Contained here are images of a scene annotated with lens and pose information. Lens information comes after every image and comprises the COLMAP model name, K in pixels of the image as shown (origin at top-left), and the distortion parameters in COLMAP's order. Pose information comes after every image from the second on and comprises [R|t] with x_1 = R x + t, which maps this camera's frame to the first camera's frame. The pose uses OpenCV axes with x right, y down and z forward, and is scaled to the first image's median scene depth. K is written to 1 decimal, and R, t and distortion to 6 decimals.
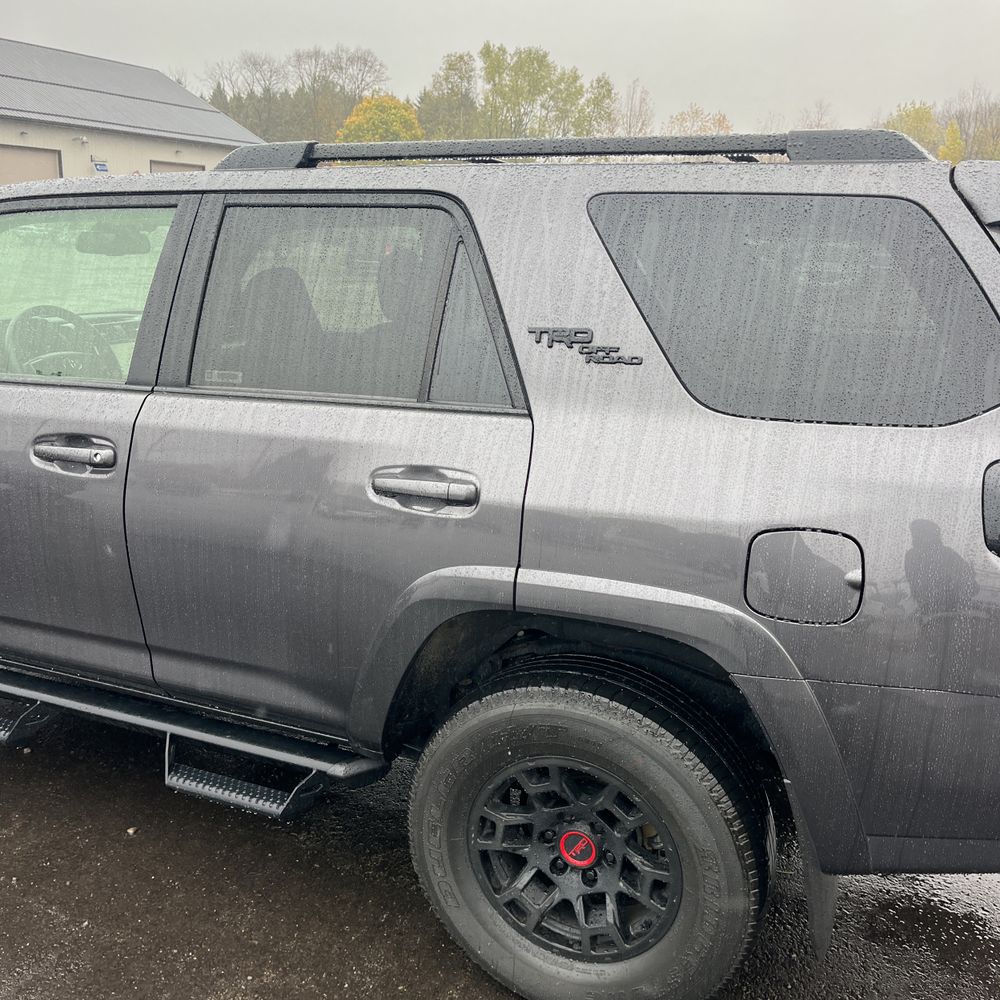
lens RADIAL K [[1009.6, 0, 493.7], [0, 1009.6, 511.2], [0, 0, 1]] dist [0.026206, 0.000000]
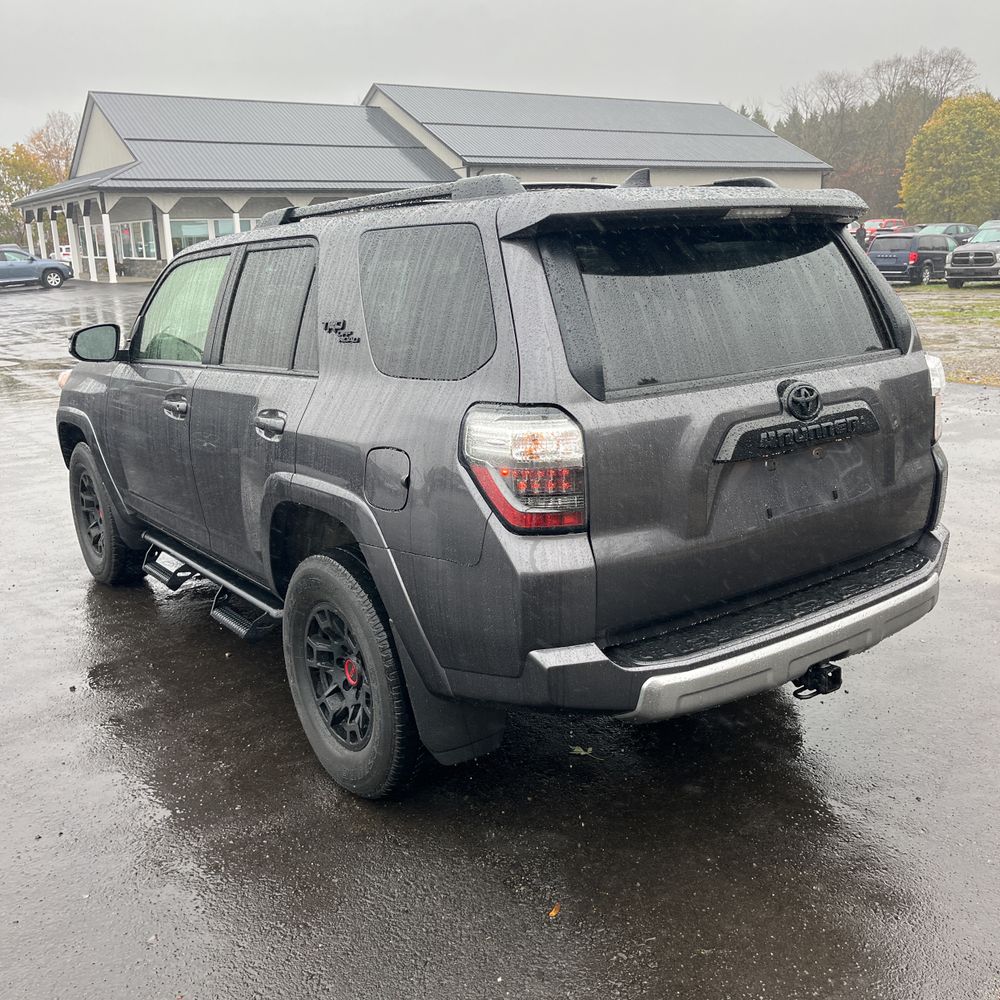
lens RADIAL K [[1009.6, 0, 497.8], [0, 1009.6, 497.3], [0, 0, 1]] dist [0.026206, 0.000000]
pose [[0.858205, 0.060959, -0.509674, 0.894954], [-0.077257, 0.996952, -0.010849, 0.070302], [0.507459, 0.048687, 0.860299, -0.153252]]
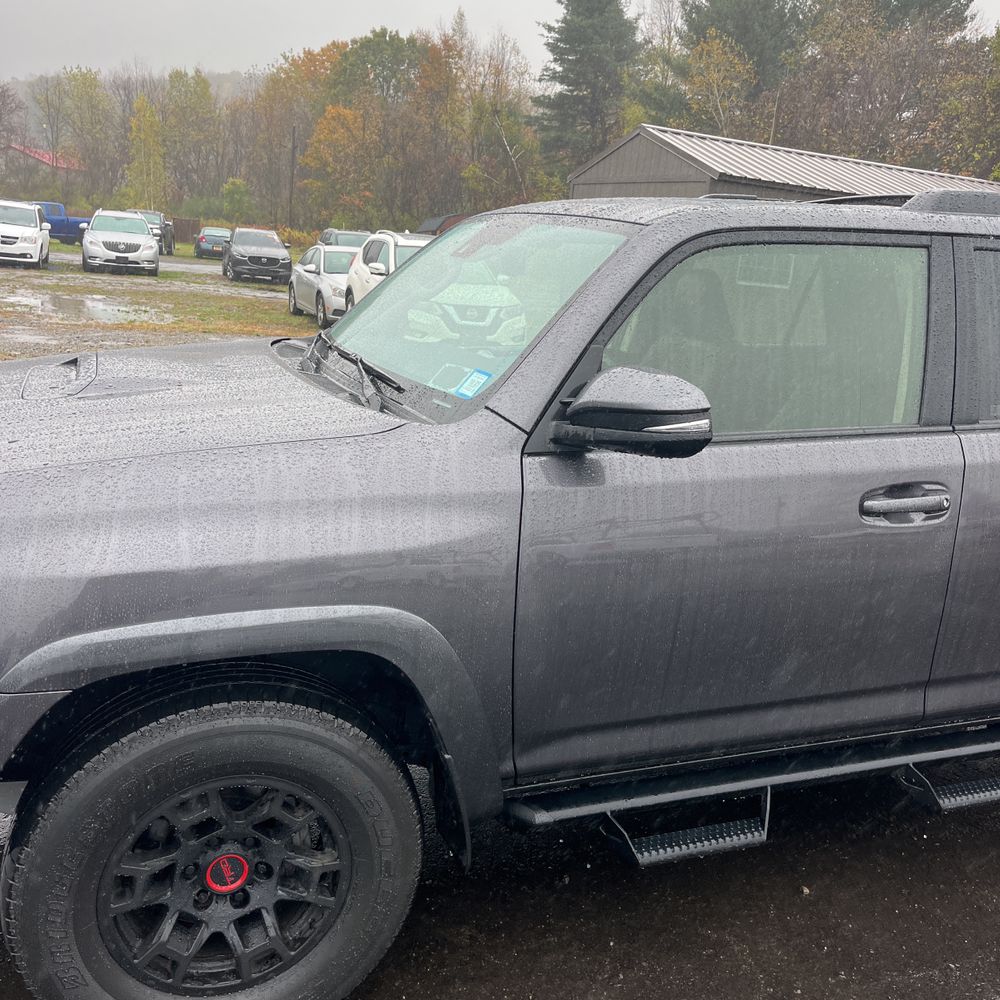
lens RADIAL K [[1009.6, 0, 500.1], [0, 1009.6, 495.2], [0, 0, 1]] dist [0.026206, 0.000000]
pose [[0.720589, -0.145906, 0.677837, -1.342112], [0.133475, 0.988514, 0.070886, -0.184290], [-0.680394, 0.039395, 0.731787, 0.558073]]
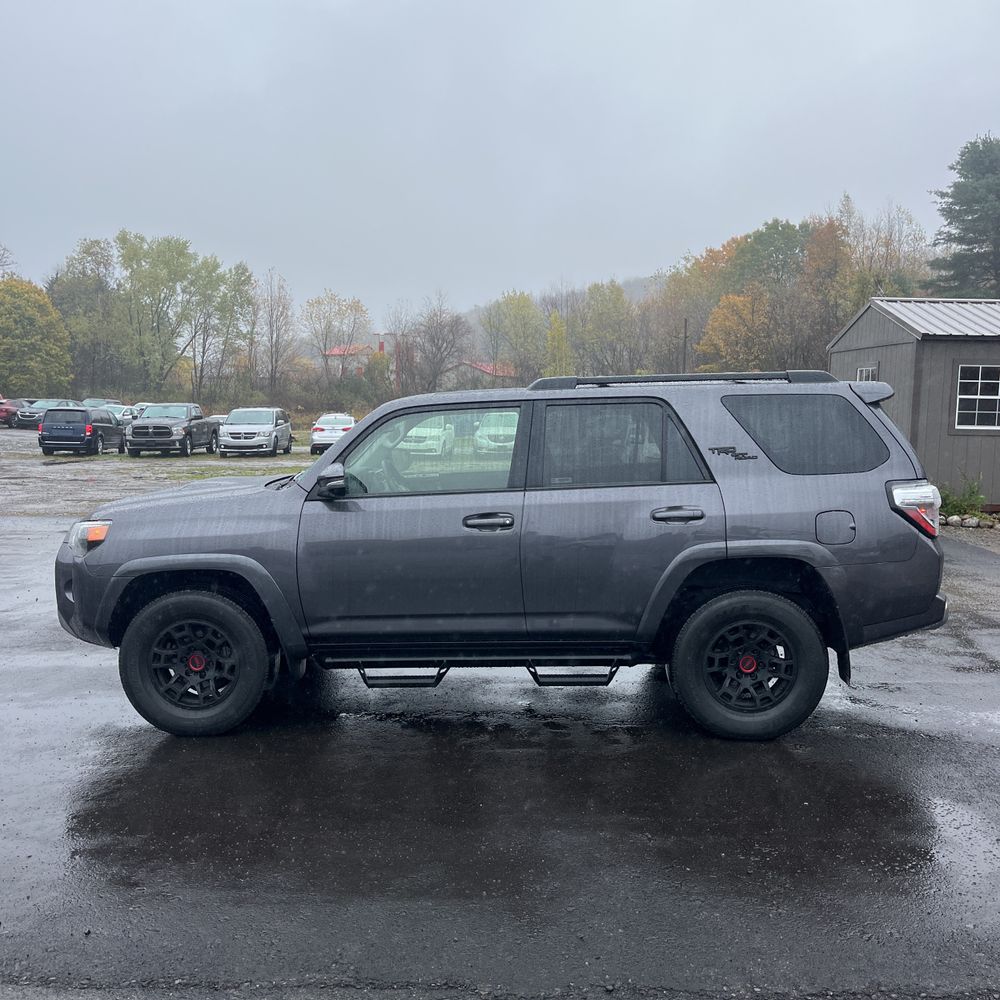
lens RADIAL K [[1009.6, 0, 501.9], [0, 1009.6, 499.0], [0, 0, 1]] dist [0.026206, 0.000000]
pose [[0.934892, -0.068688, 0.348221, -1.109812], [0.128472, 0.980058, -0.151598, 0.214184], [-0.330864, 0.186465, 0.925073, -0.941391]]
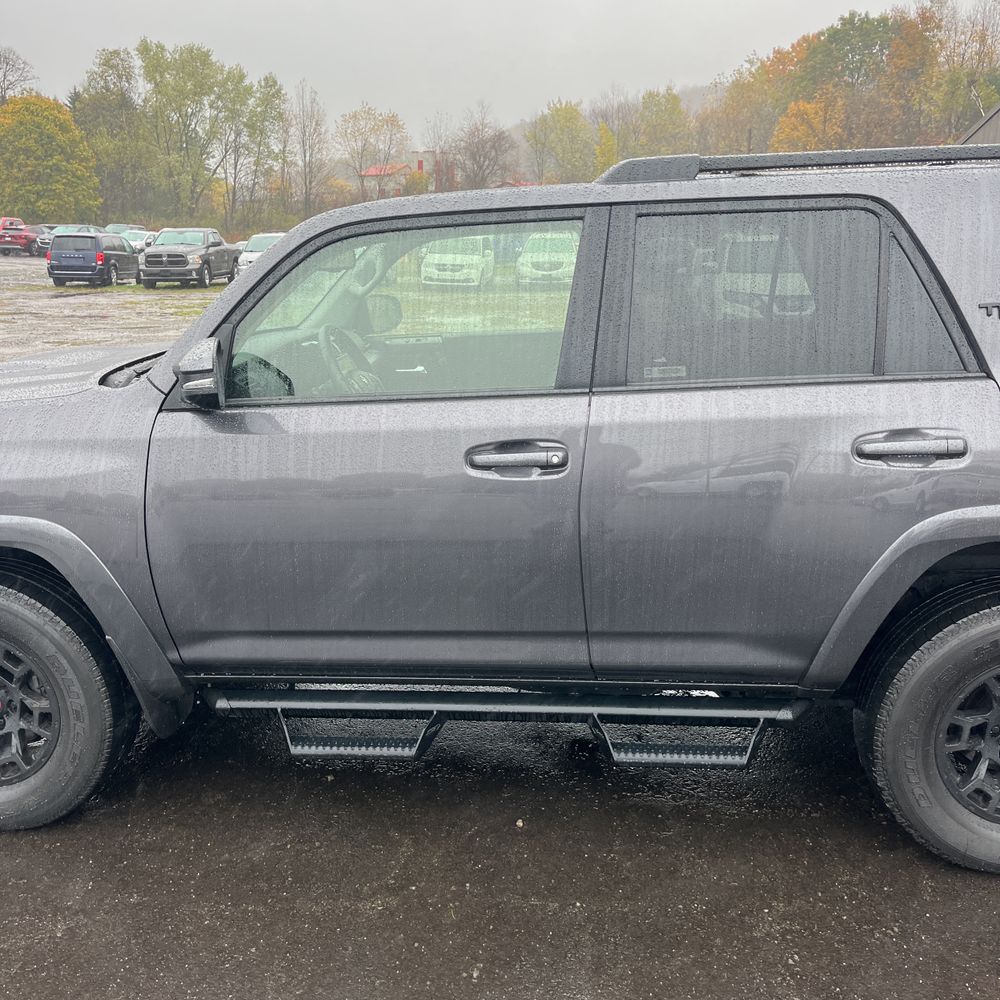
lens RADIAL K [[1009.6, 0, 494.1], [0, 1009.6, 497.5], [0, 0, 1]] dist [0.026206, 0.000000]
pose [[0.951392, -0.119084, 0.284028, -0.736481], [0.122290, 0.992473, 0.006486, -0.027264], [-0.282662, 0.028563, 0.958794, 0.013622]]
